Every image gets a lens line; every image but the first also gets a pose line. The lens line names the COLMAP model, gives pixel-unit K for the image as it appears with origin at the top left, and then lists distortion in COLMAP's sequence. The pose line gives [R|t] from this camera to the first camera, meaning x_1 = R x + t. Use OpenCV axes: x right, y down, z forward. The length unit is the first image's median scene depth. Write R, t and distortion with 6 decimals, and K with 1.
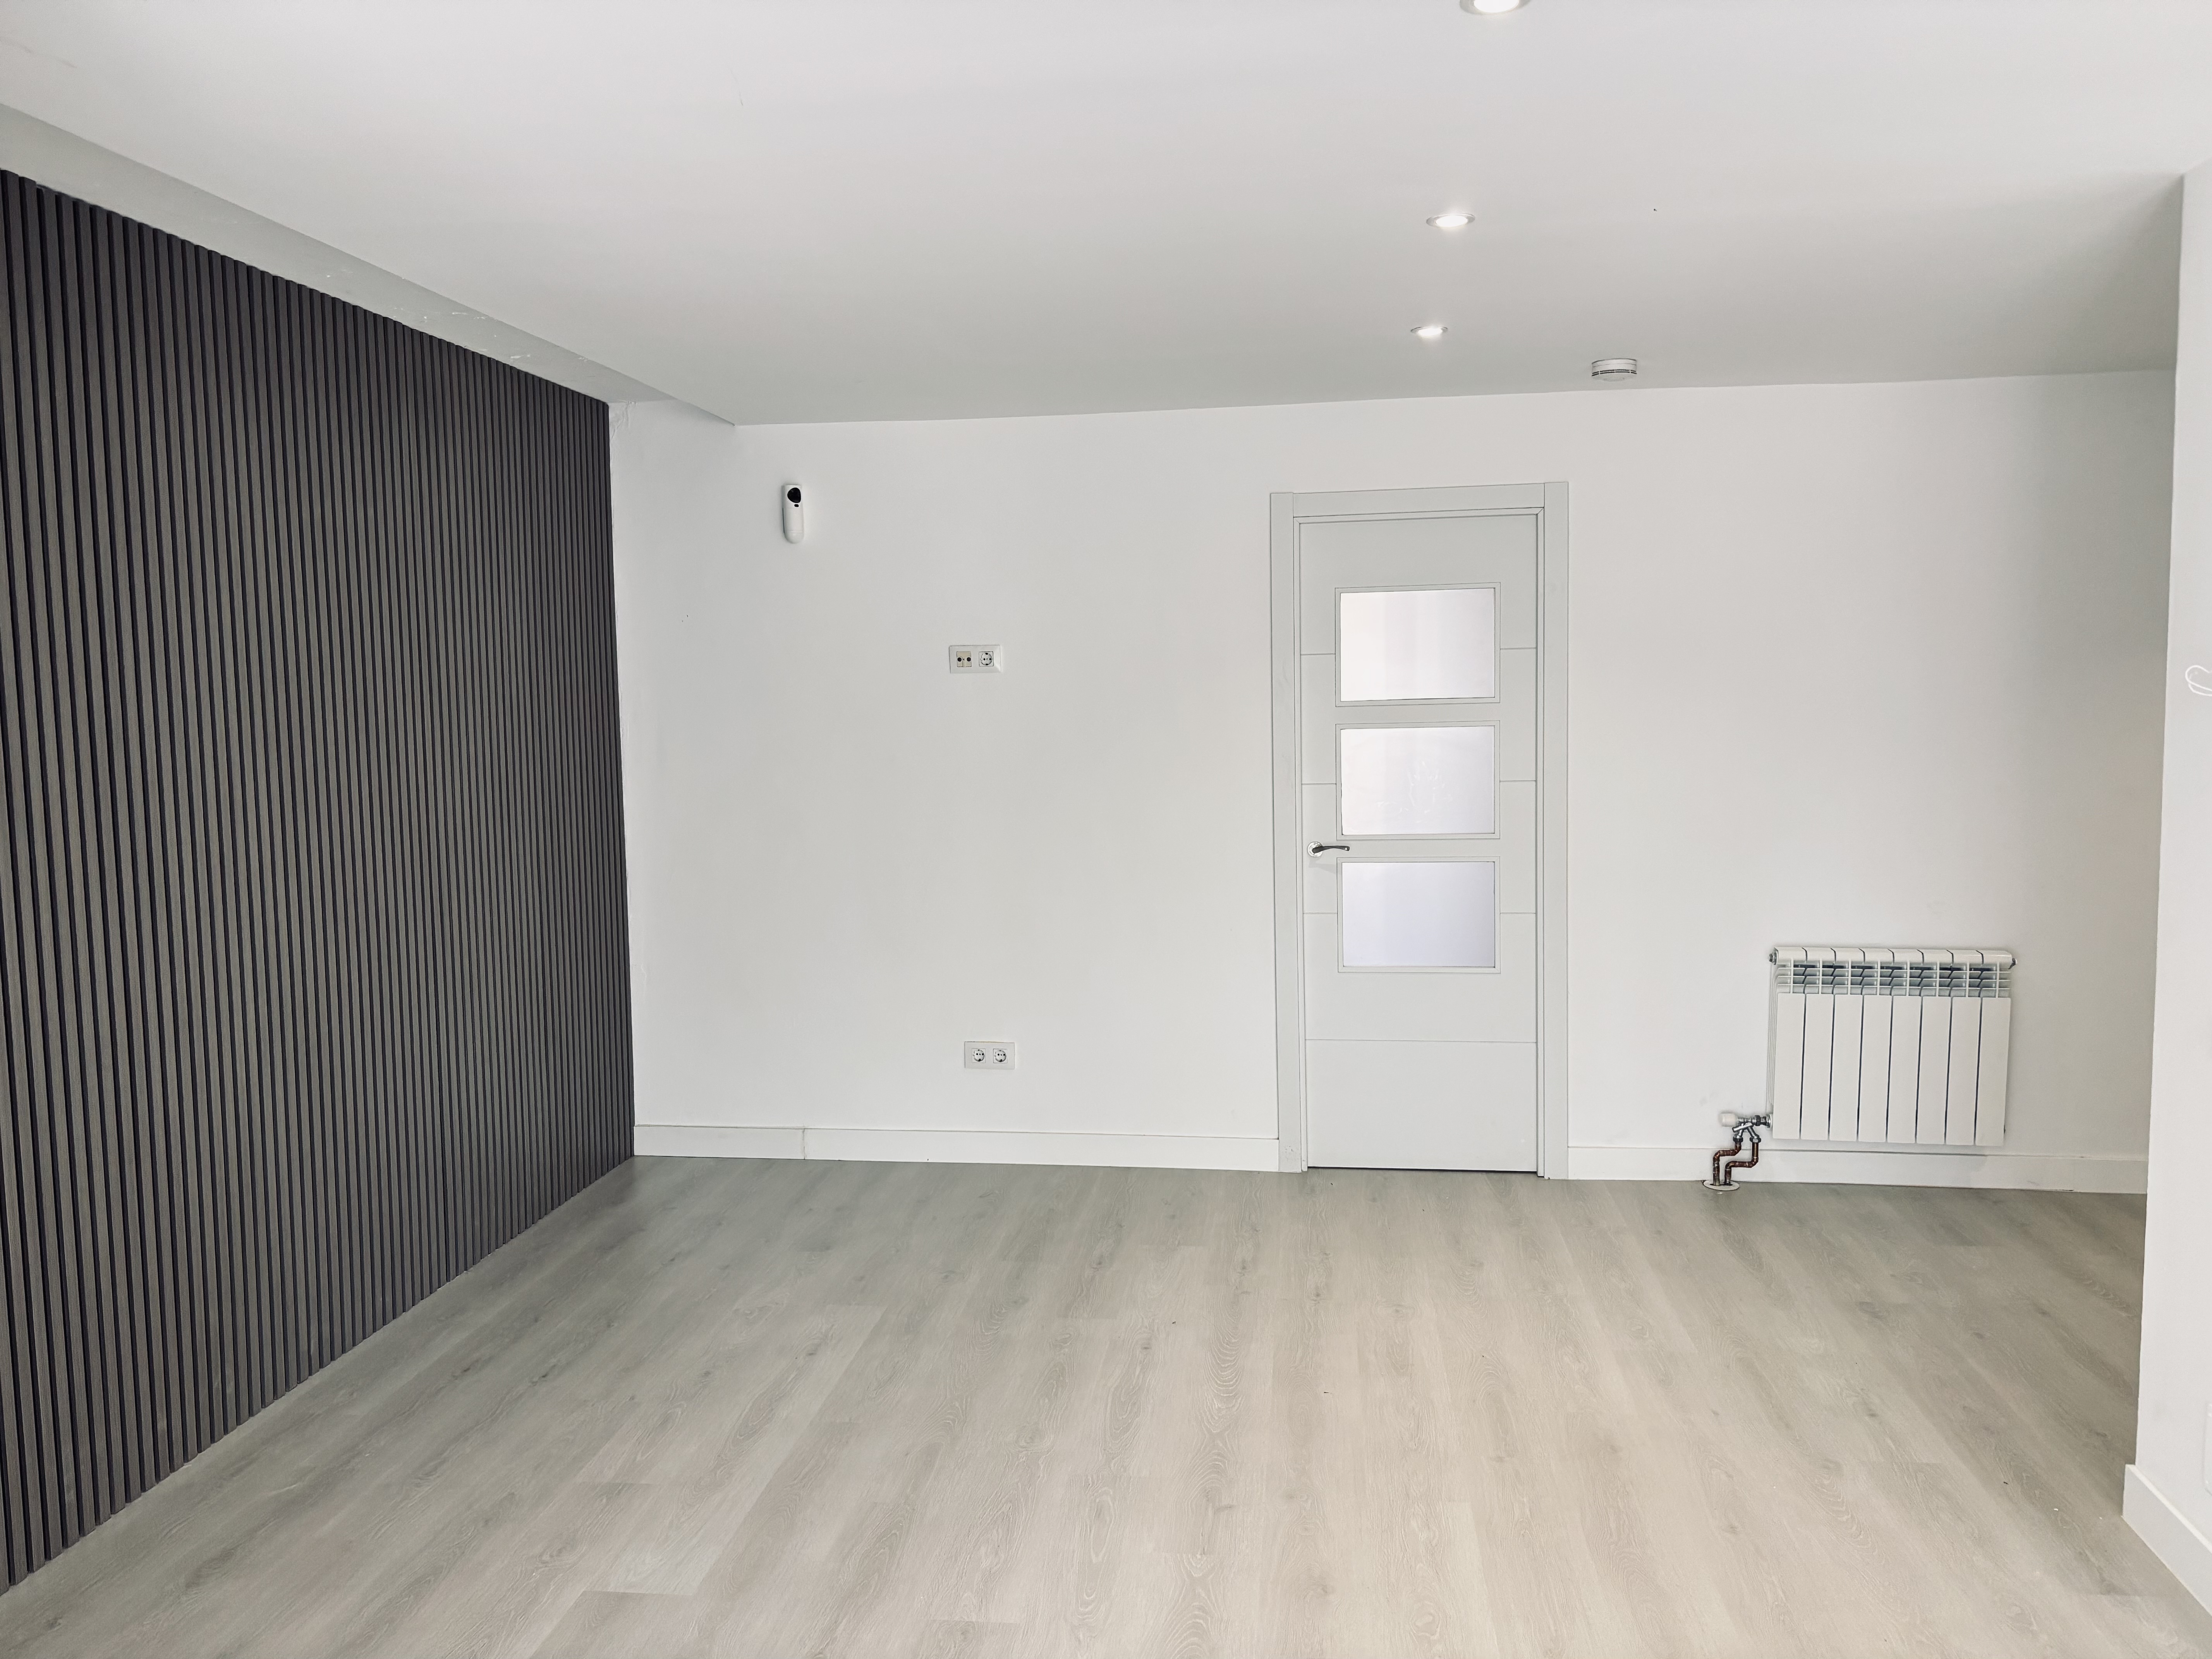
lens RADIAL K [[1666.6, 0, 1118.0], [0, 1666.6, 840.5], [0, 0, 1]] dist [0.059336, -0.067011]
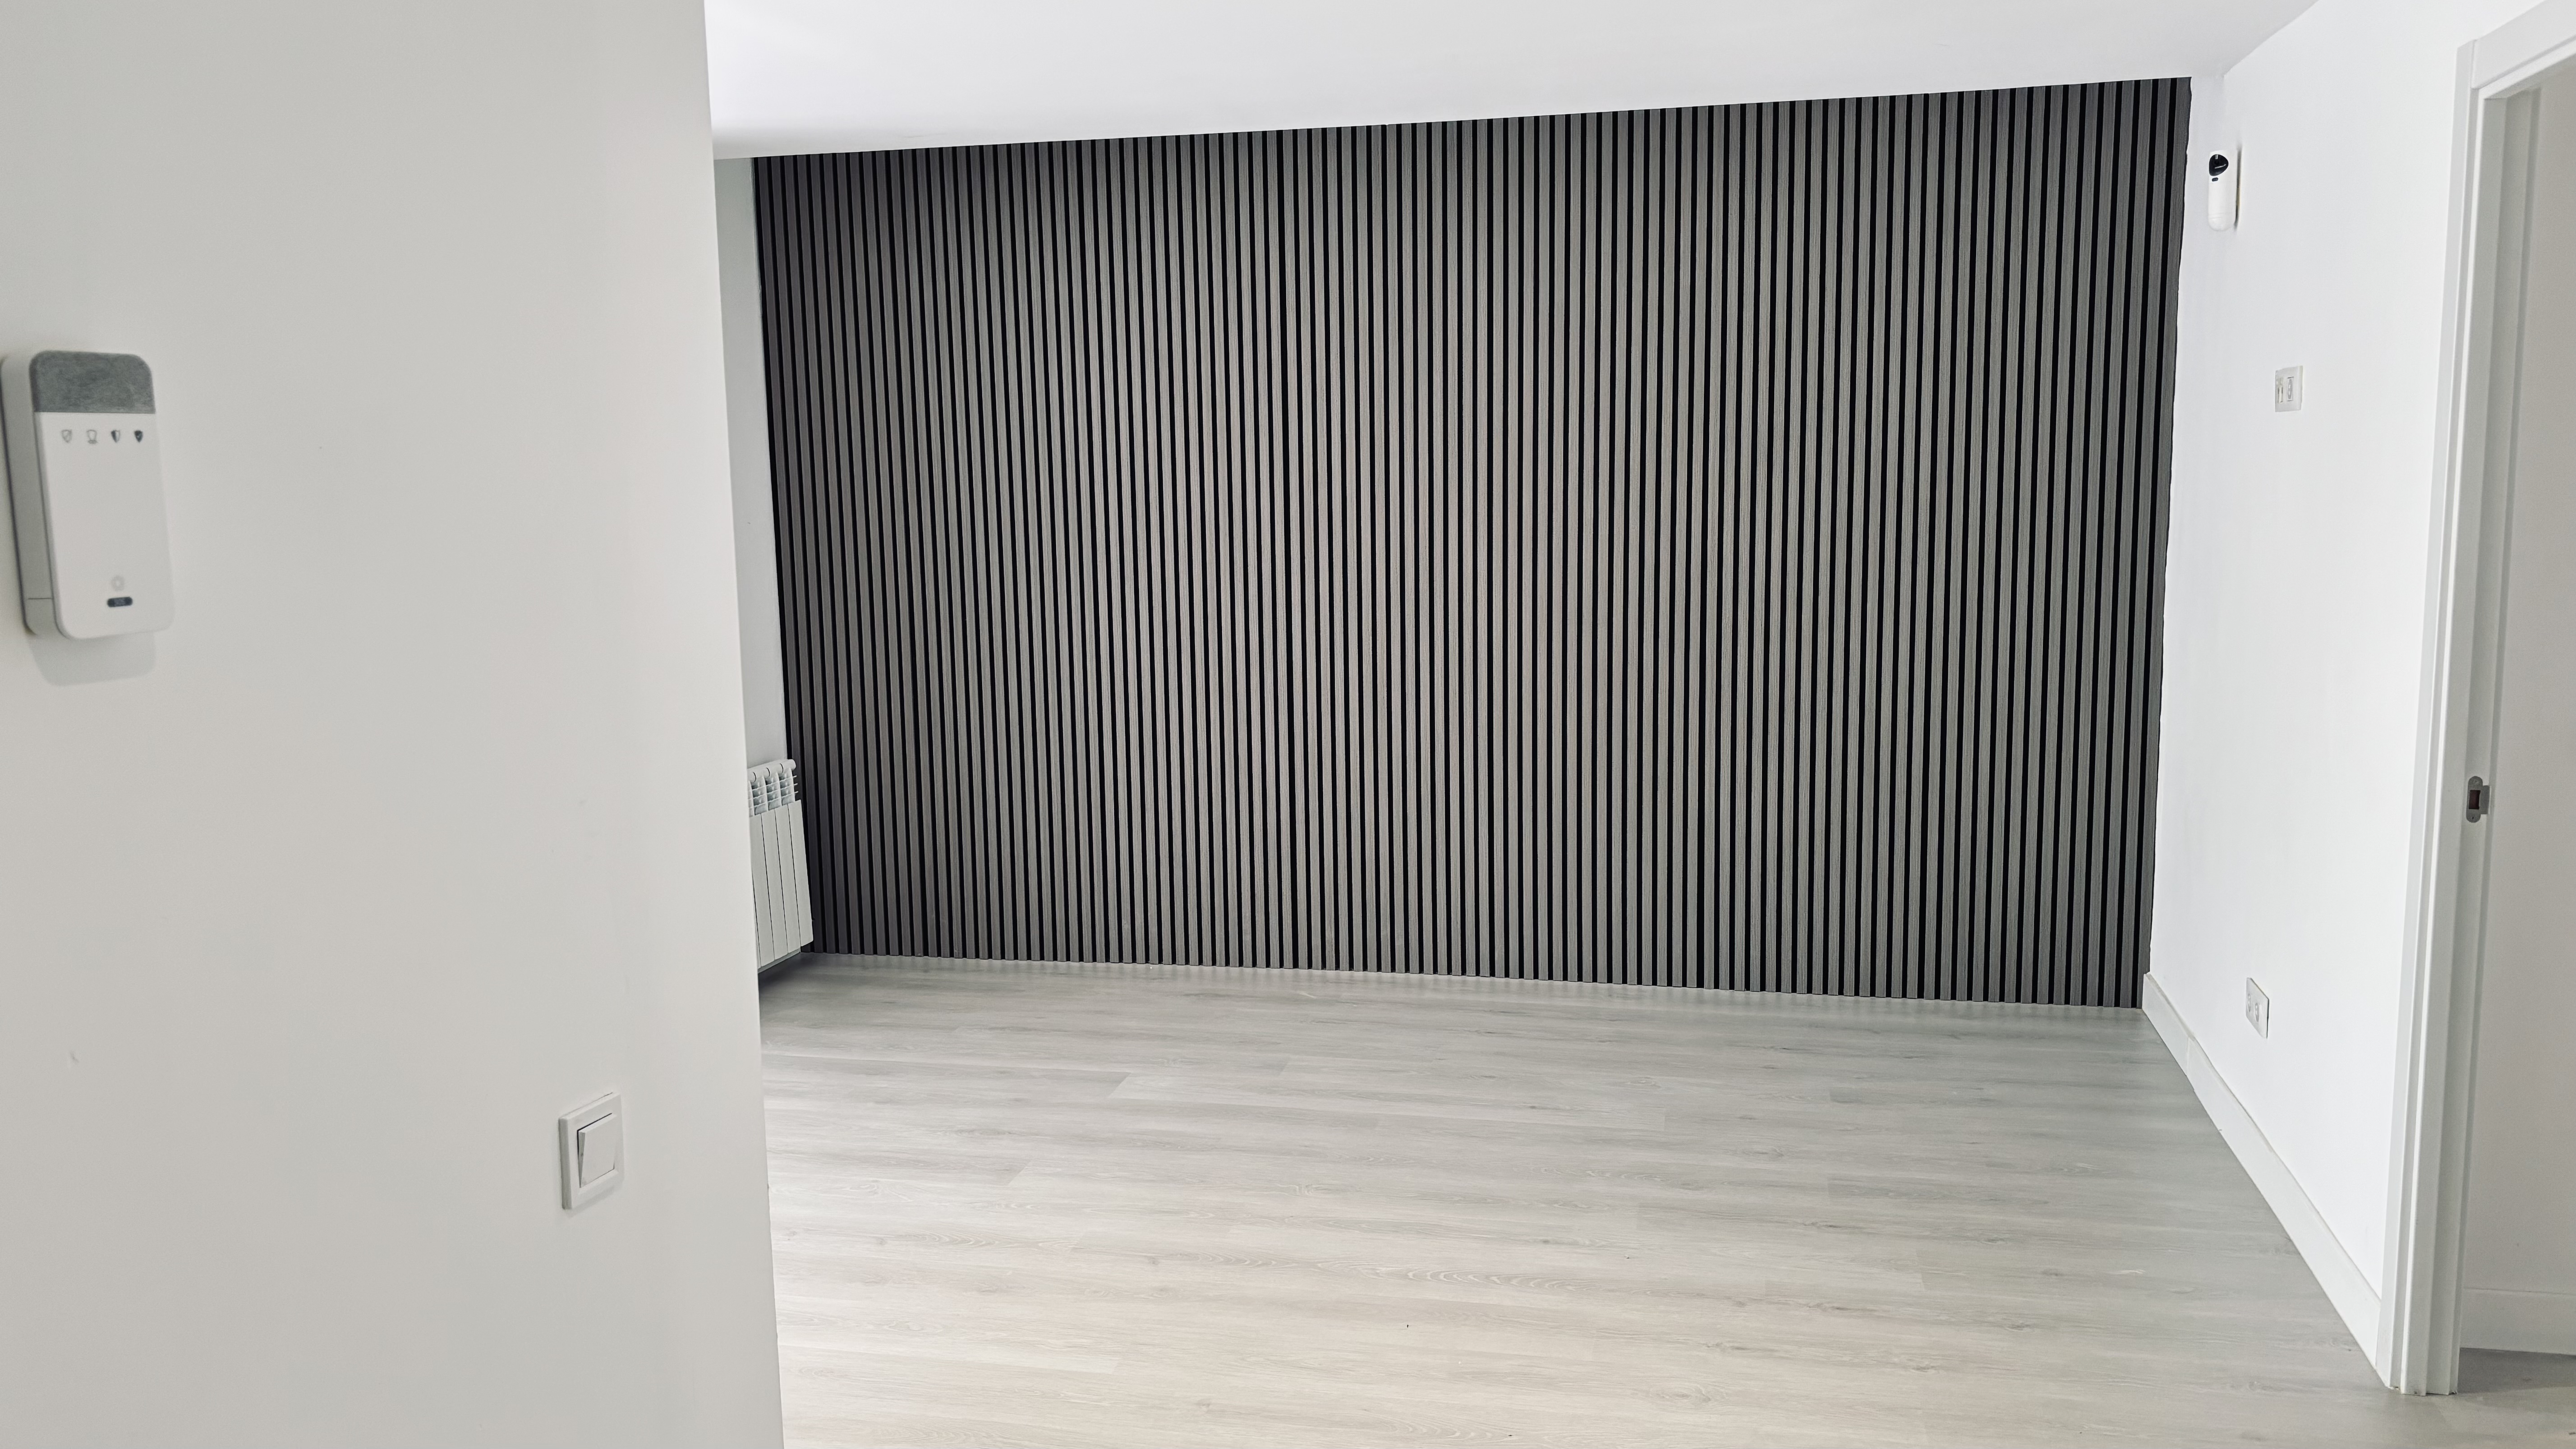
lens RADIAL K [[1939.8, 0, 1301.0], [0, 1939.8, 720.9], [0, 0, 1]] dist [0.057276, -0.061546]
pose [[-0.098041, 0.152667, -0.983403, 0.840509], [-0.075223, 0.984199, 0.160291, -0.090627], [0.992335, 0.089690, -0.085008, 0.826551]]
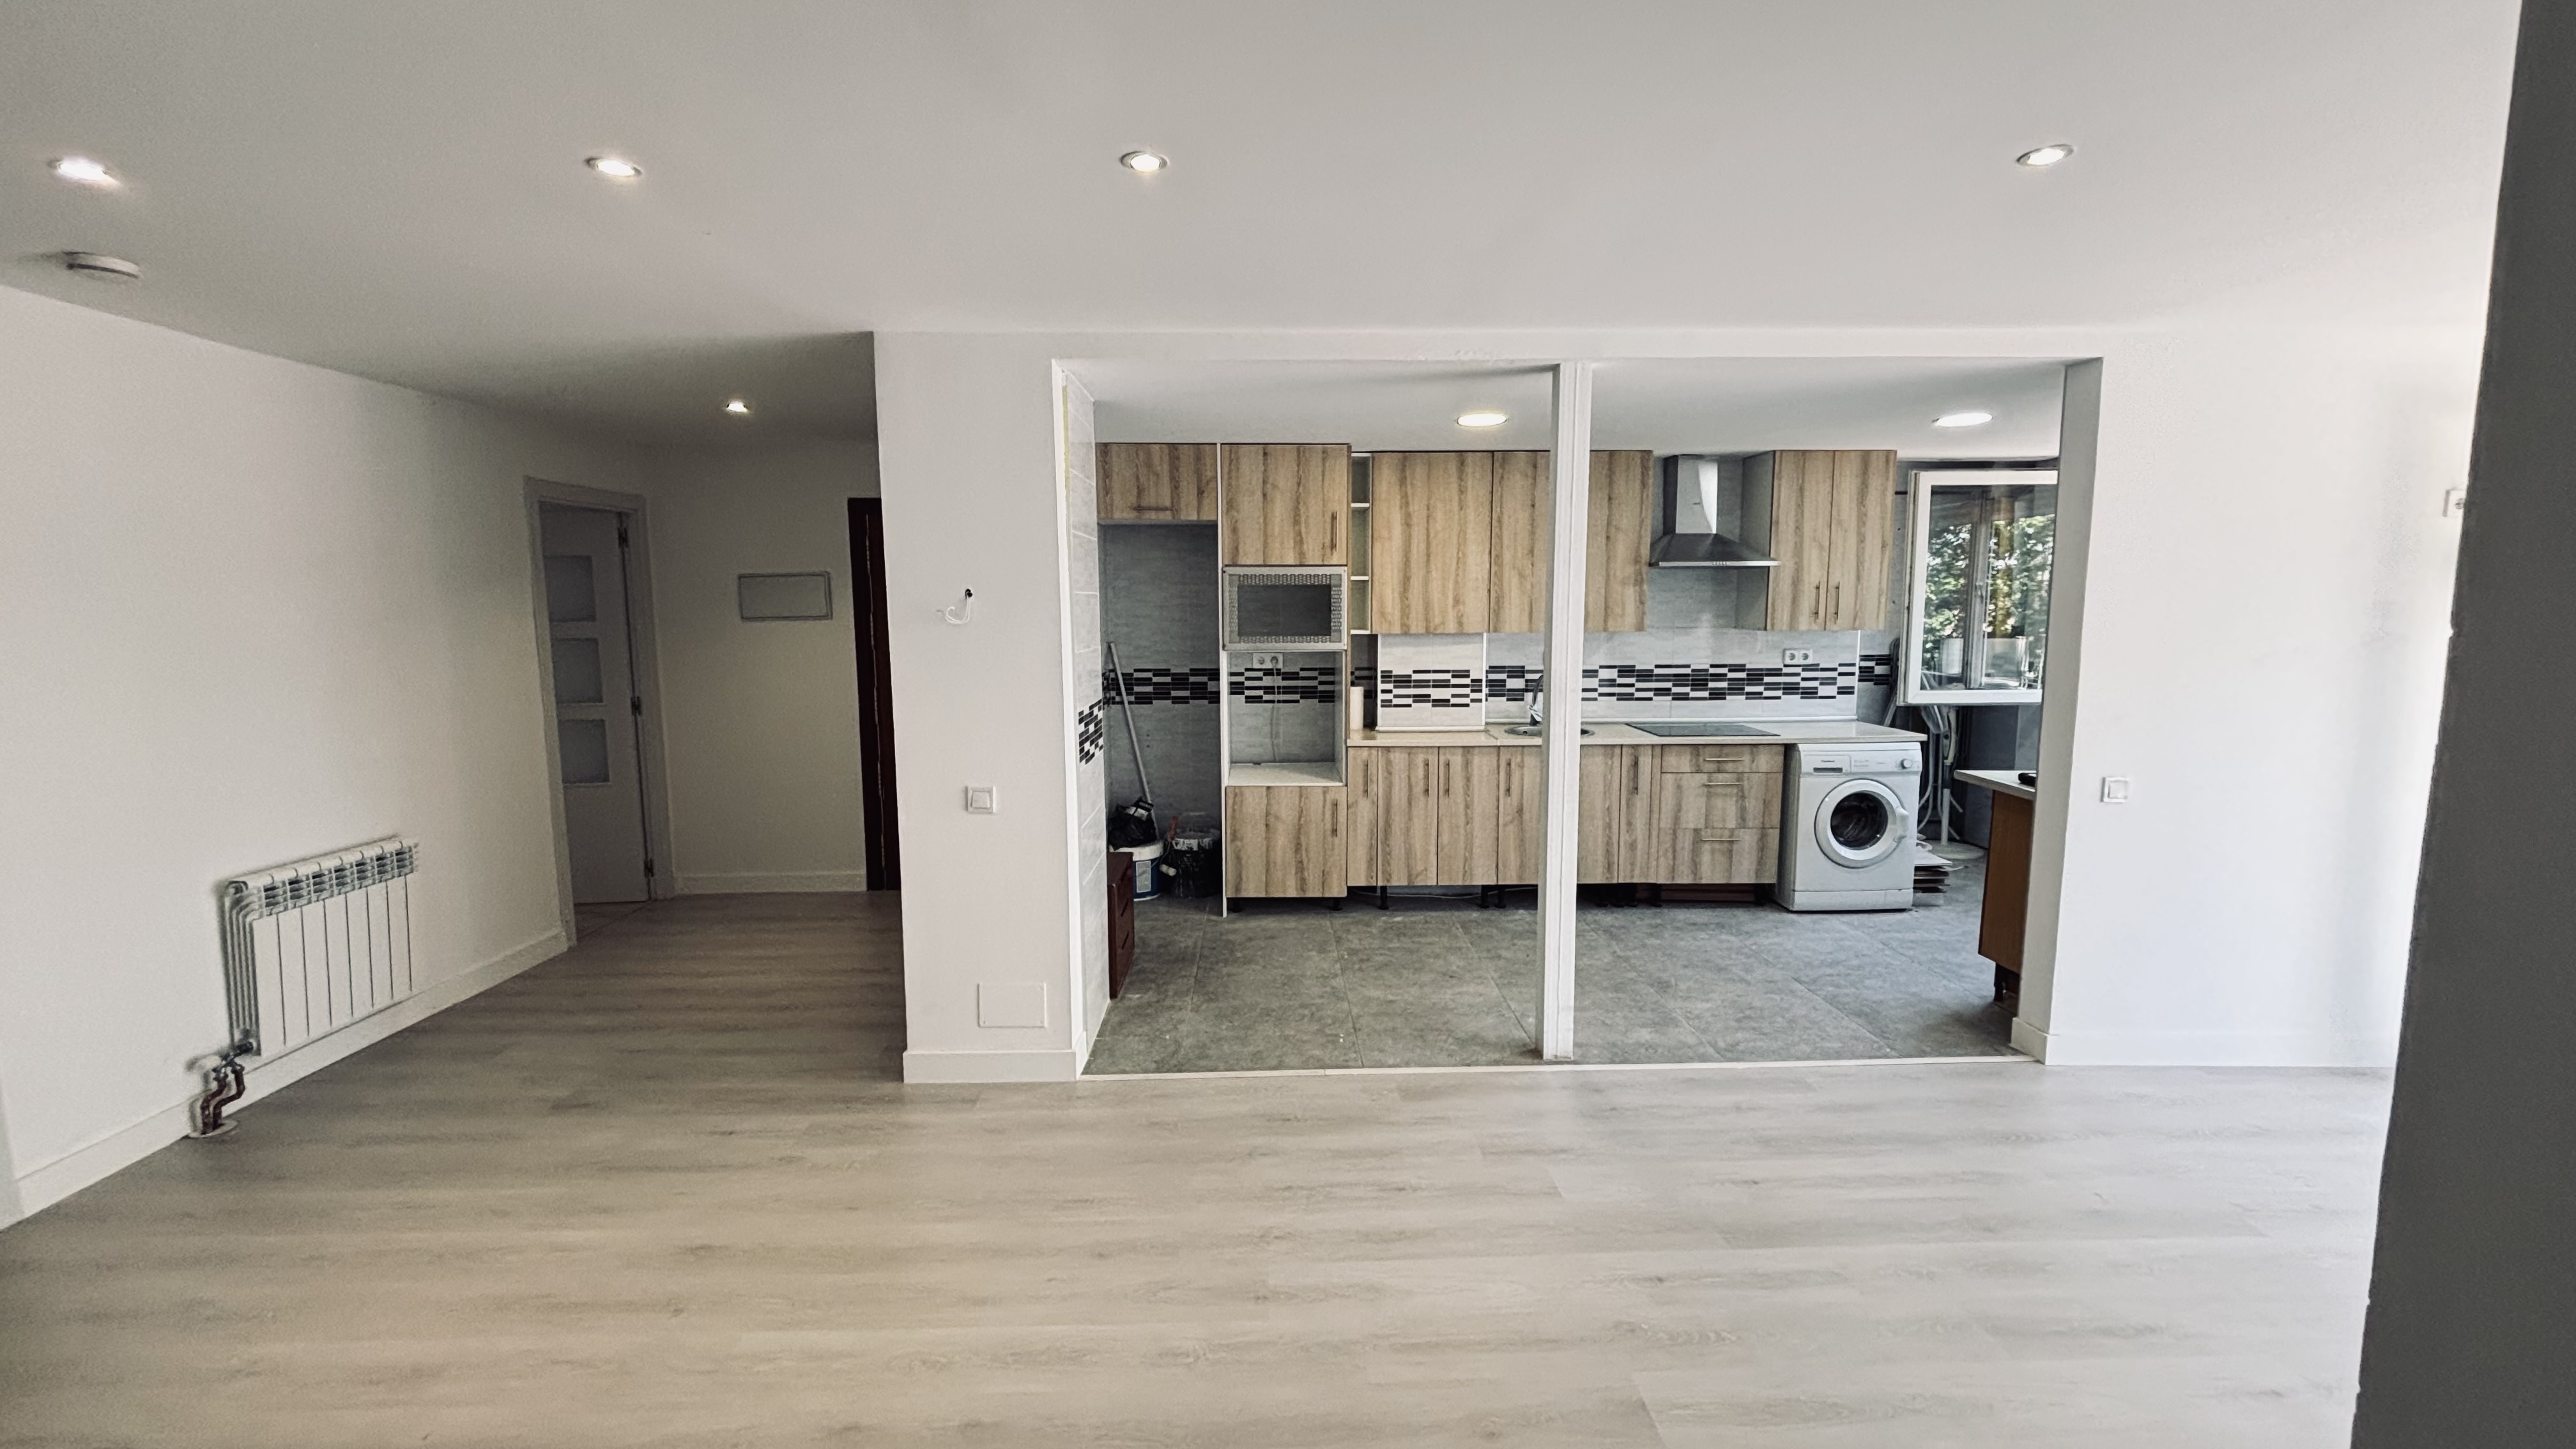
lens RADIAL K [[1037.8, 0, 1275.0], [0, 1037.8, 716.6], [0, 0, 1]] dist [-0.002979, 0.001096]
pose [[-0.140238, -0.094260, 0.985621, -0.357113], [0.103314, 0.988631, 0.109248, -0.045045], [-0.984713, 0.117149, -0.128905, 0.487812]]
